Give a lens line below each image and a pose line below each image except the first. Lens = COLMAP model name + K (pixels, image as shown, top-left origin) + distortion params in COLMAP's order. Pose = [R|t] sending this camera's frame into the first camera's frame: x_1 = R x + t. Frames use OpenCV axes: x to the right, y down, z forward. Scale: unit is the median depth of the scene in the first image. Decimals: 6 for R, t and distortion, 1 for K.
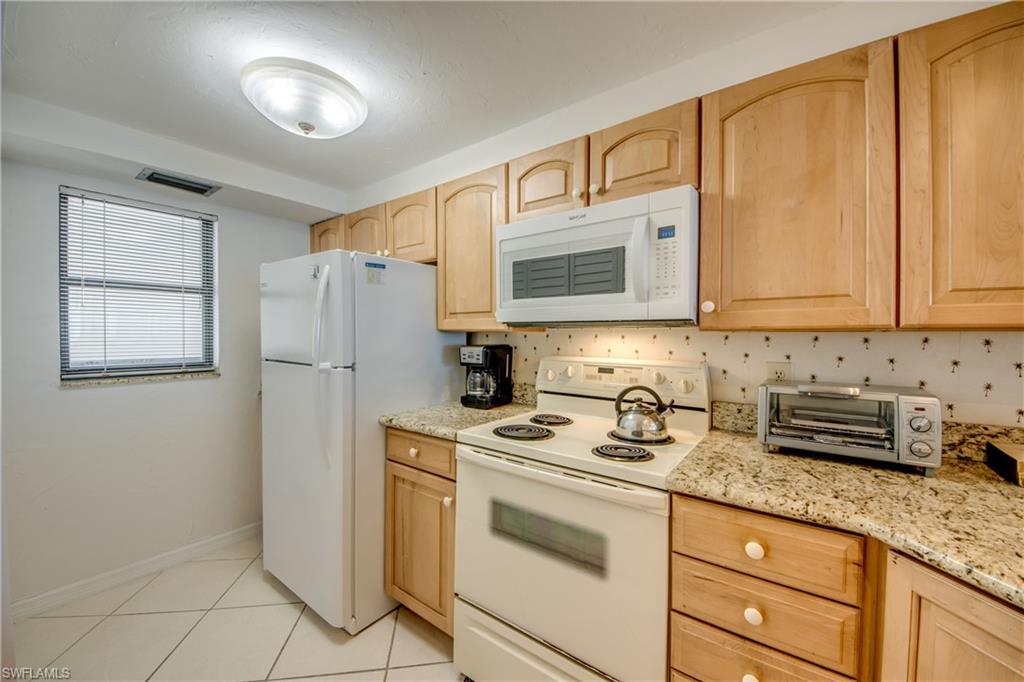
lens RADIAL K [[386.4, 0, 499.1], [0, 386.4, 338.9], [0, 0, 1]] dist [0.028200, -0.021077]
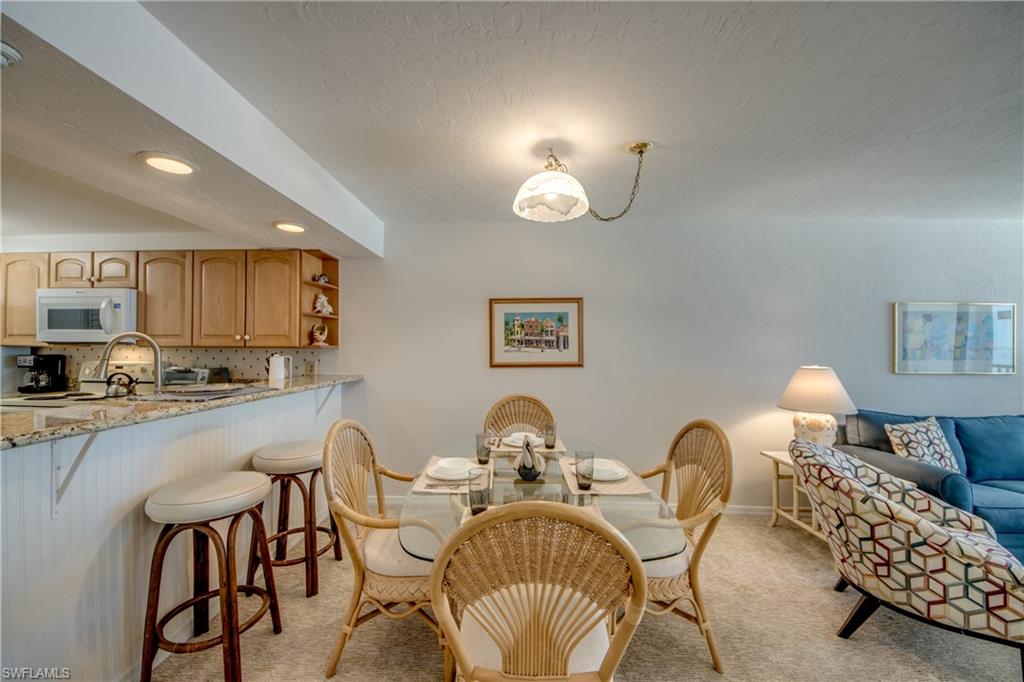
lens RADIAL K [[389.2, 0, 514.0], [0, 389.2, 344.0], [0, 0, 1]] dist [0.043938, -0.025221]
pose [[0.822267, 0.008065, 0.569045, 0.939324], [0.004493, 0.999776, -0.020661, 0.018656], [-0.569084, 0.019546, 0.822047, -2.126513]]
